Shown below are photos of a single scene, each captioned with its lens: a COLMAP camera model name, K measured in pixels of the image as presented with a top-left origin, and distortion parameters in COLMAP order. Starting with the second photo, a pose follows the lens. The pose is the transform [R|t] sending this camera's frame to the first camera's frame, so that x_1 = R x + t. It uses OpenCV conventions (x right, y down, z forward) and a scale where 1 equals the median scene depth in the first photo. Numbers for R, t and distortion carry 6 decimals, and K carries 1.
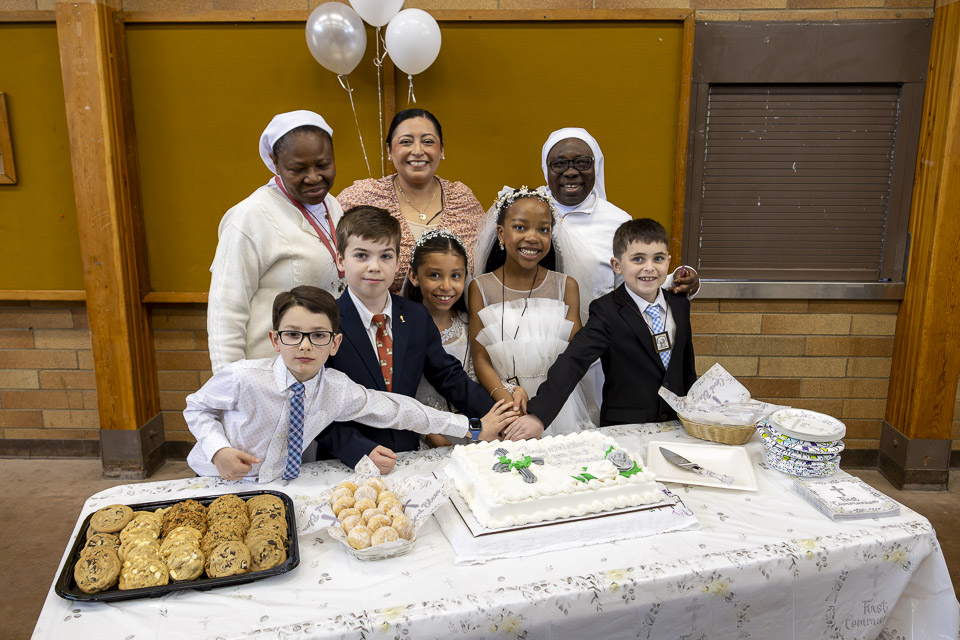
lens RADIAL K [[802.6, 0, 474.7], [0, 802.6, 322.2], [0, 0, 1]] dist [0.010774, -0.002453]
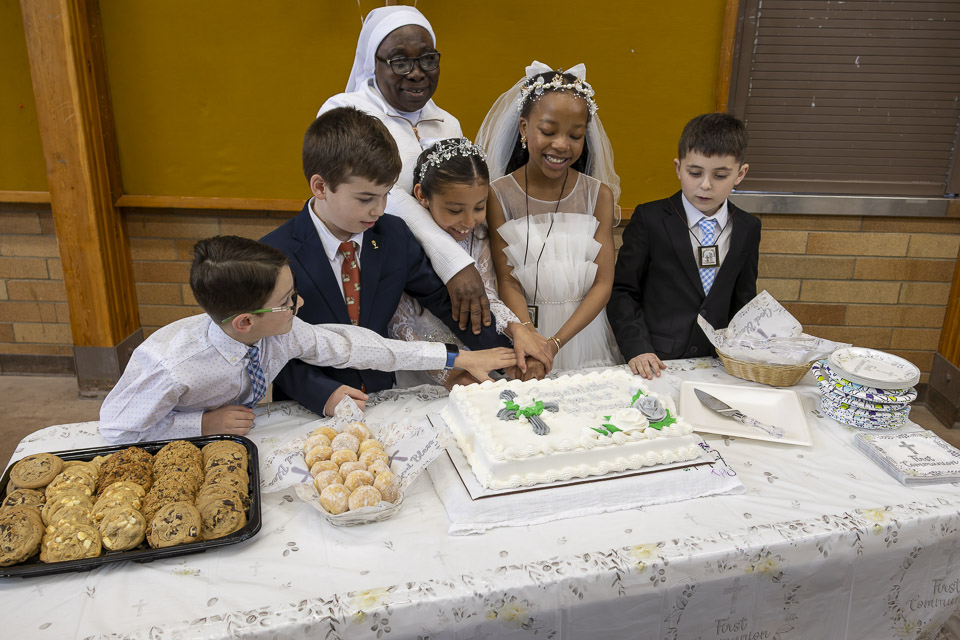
lens RADIAL K [[816.0, 0, 479.5], [0, 816.0, 320.3], [0, 0, 1]] dist [0.010062, 0.002834]
pose [[0.999762, 0.018488, -0.011562, 0.010280], [-0.017130, 0.993984, 0.108176, -0.007008], [0.013492, -0.107952, 0.994065, 0.146174]]
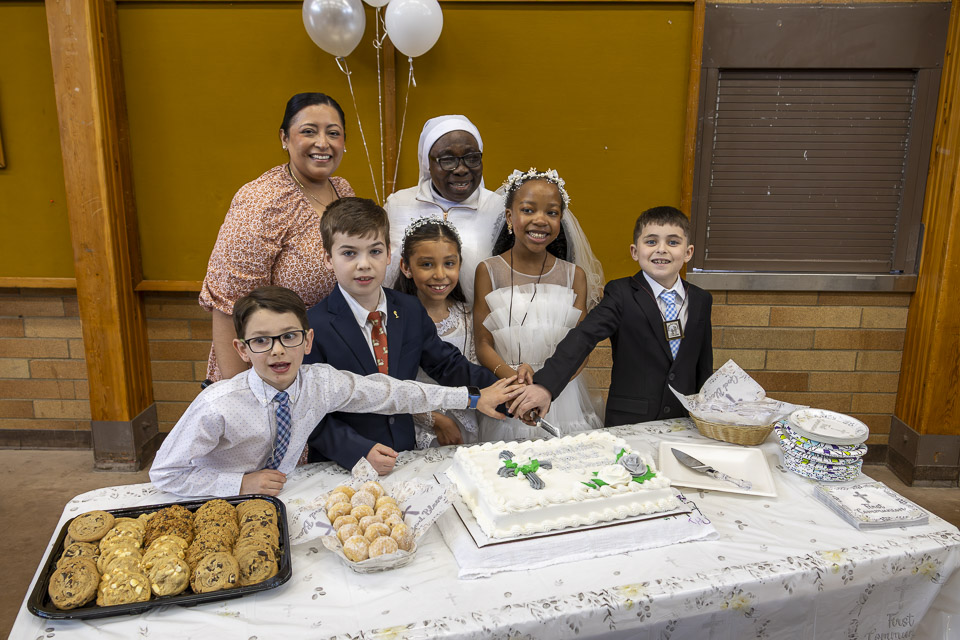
lens RADIAL K [[793.1, 0, 474.9], [0, 793.1, 318.4], [0, 0, 1]] dist [0.004803, 0.009662]
pose [[0.999981, 0.005362, 0.003157, -0.007402], [-0.005403, 0.999898, 0.013198, -0.009958], [-0.003085, -0.013215, 0.999908, 0.062868]]
